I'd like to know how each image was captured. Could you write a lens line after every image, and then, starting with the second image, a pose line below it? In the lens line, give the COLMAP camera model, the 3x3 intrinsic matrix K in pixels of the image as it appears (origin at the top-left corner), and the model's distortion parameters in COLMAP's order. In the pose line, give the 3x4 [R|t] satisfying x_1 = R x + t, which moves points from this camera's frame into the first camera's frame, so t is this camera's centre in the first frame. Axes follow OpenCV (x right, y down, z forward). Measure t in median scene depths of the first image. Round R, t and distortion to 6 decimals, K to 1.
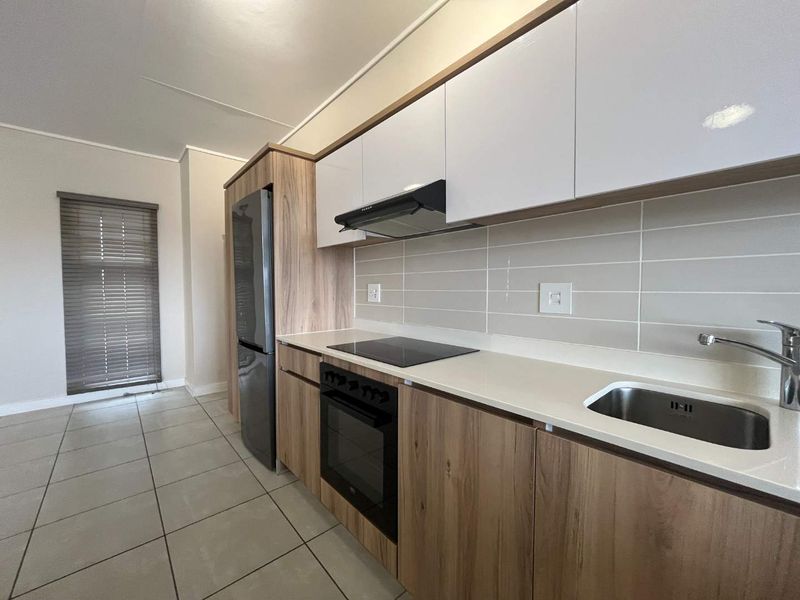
lens RADIAL K [[323.4, 0, 396.2], [0, 323.4, 297.8], [0, 0, 1]] dist [-0.000375, -0.001166]
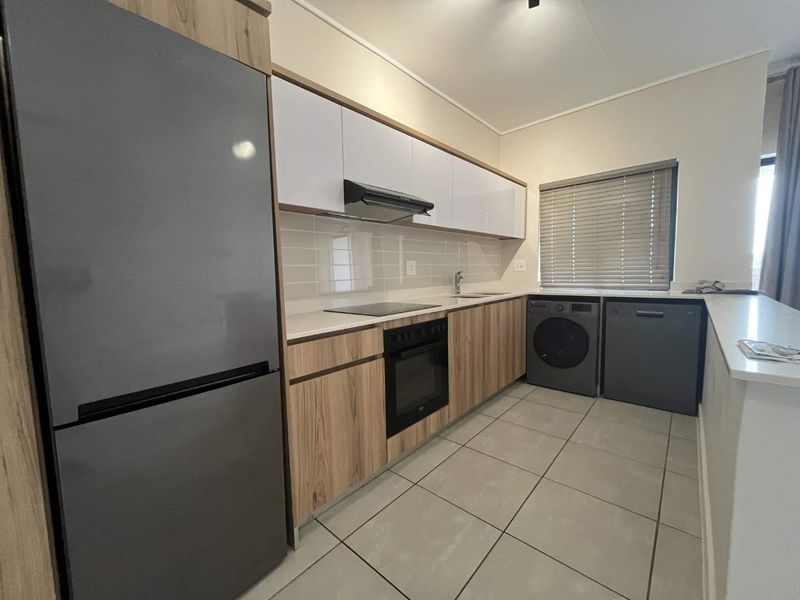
lens RADIAL K [[323.4, 0, 398.4], [0, 323.4, 297.8], [0, 0, 1]] dist [-0.000375, -0.001166]
pose [[-0.118321, -0.078660, 0.989855, -1.447952], [0.053302, 0.994917, 0.085434, 0.010407], [-0.991544, 0.062870, -0.113527, 1.233788]]
